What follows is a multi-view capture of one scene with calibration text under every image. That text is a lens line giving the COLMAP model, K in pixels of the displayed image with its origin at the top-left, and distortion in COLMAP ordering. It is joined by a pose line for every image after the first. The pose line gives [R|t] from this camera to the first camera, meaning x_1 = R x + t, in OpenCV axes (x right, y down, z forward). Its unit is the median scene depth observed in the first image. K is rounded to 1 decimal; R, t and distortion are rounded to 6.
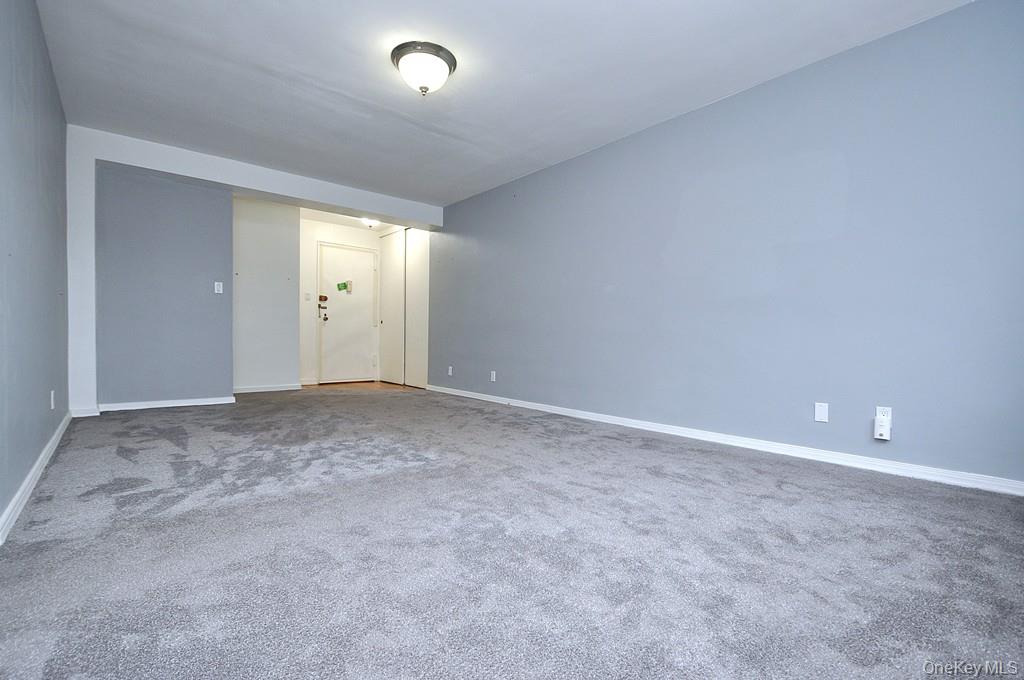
lens RADIAL K [[464.5, 0, 511.4], [0, 464.5, 351.4], [0, 0, 1]] dist [0.000838, -0.000485]
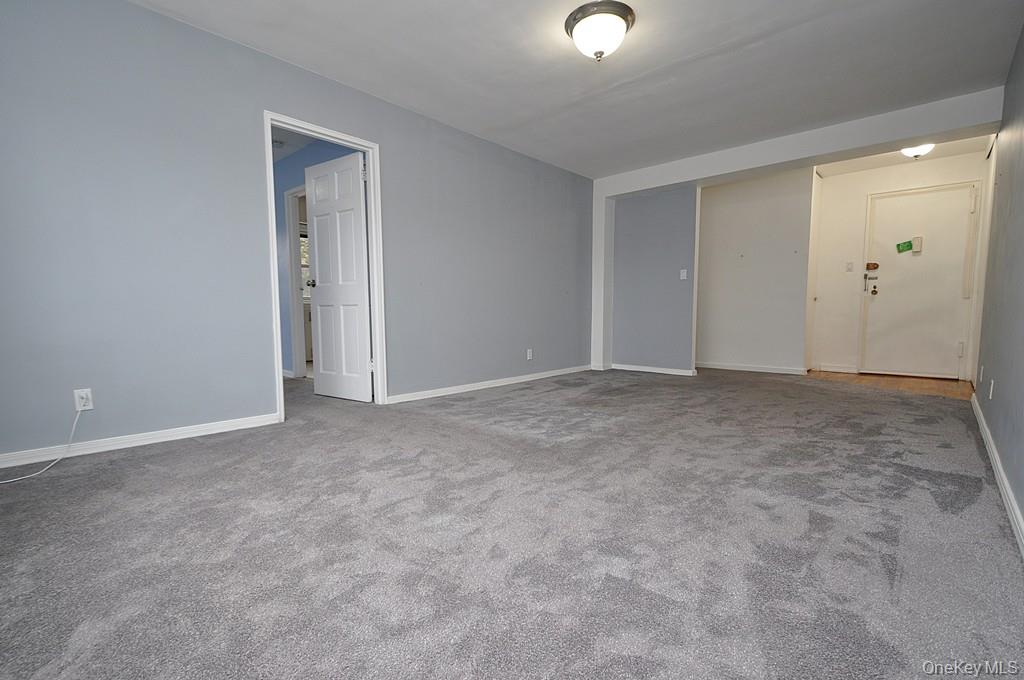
lens RADIAL K [[464.5, 0, 511.4], [0, 464.5, 351.4], [0, 0, 1]] dist [0.000838, -0.000485]
pose [[0.127402, 0.069339, -0.989424, 0.330872], [-0.019726, 0.997533, 0.067367, -0.011530], [0.991655, 0.010934, 0.128456, 0.309843]]
